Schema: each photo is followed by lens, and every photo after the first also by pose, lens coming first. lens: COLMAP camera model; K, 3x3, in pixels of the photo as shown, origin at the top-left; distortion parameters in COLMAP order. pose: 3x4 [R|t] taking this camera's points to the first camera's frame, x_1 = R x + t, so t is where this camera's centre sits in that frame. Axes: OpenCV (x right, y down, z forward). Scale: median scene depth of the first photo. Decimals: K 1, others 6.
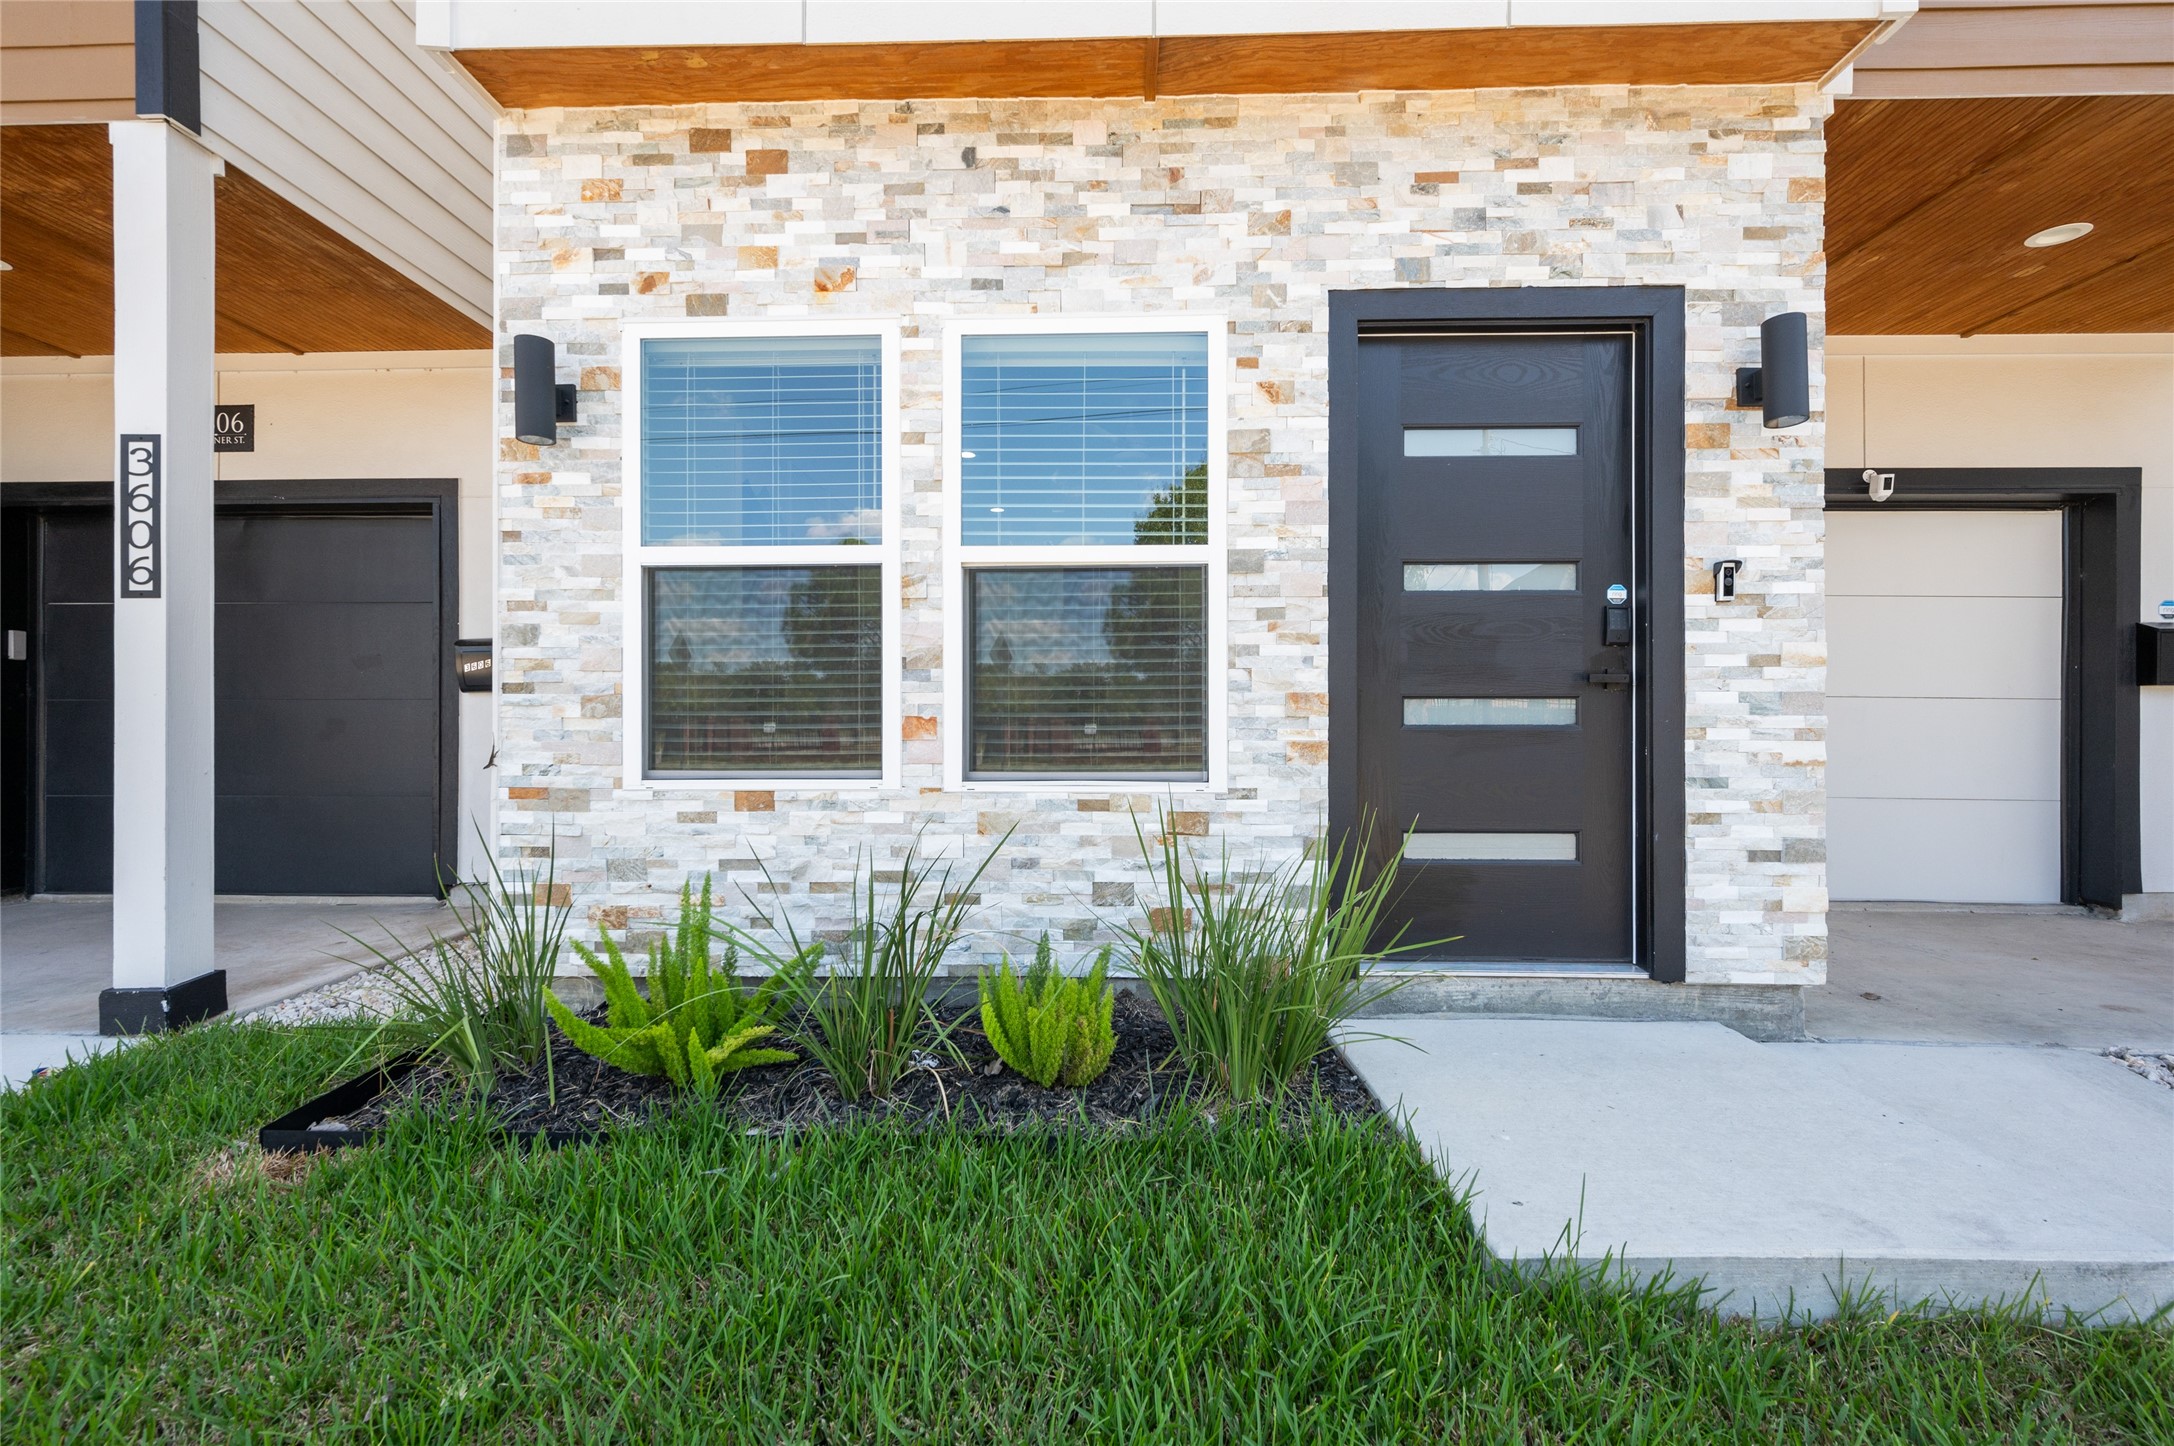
lens RADIAL K [[887.1, 0, 1086.0], [0, 887.1, 720.1], [0, 0, 1]] dist [-0.002938, 0.000969]
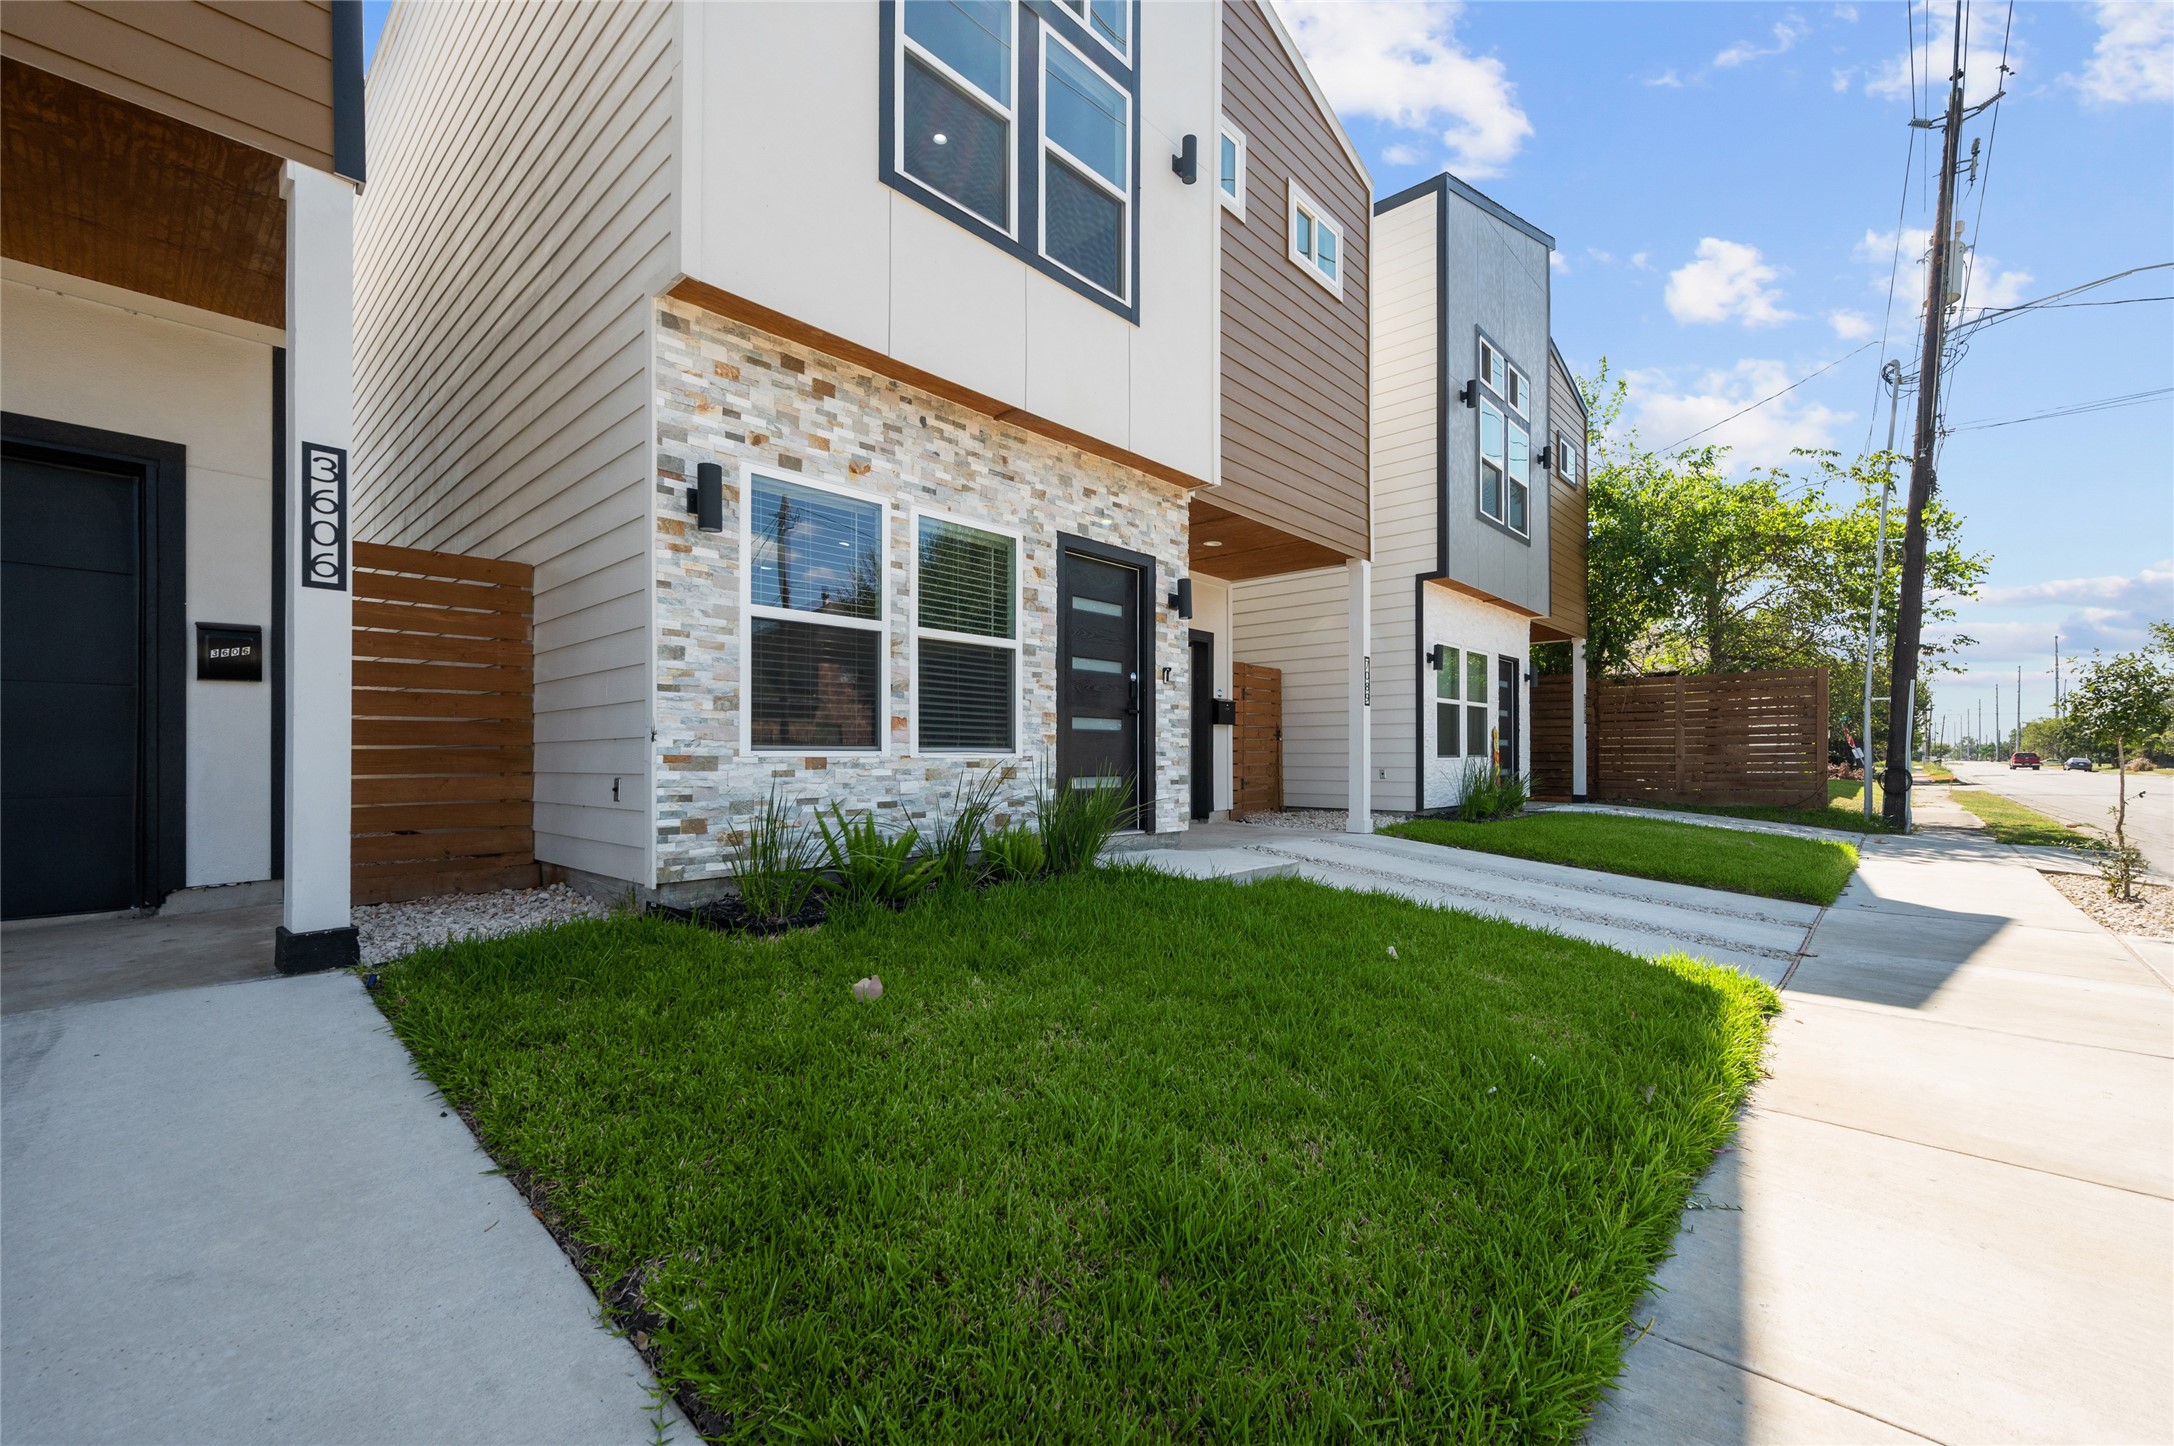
lens RADIAL K [[887.1, 0, 1079.3], [0, 887.1, 744.0], [0, 0, 1]] dist [-0.002938, 0.000969]
pose [[0.665211, 0.013144, 0.746540, -1.307321], [-0.003610, 0.999890, -0.014389, 0.076978], [-0.746647, 0.006876, 0.665185, -0.498395]]
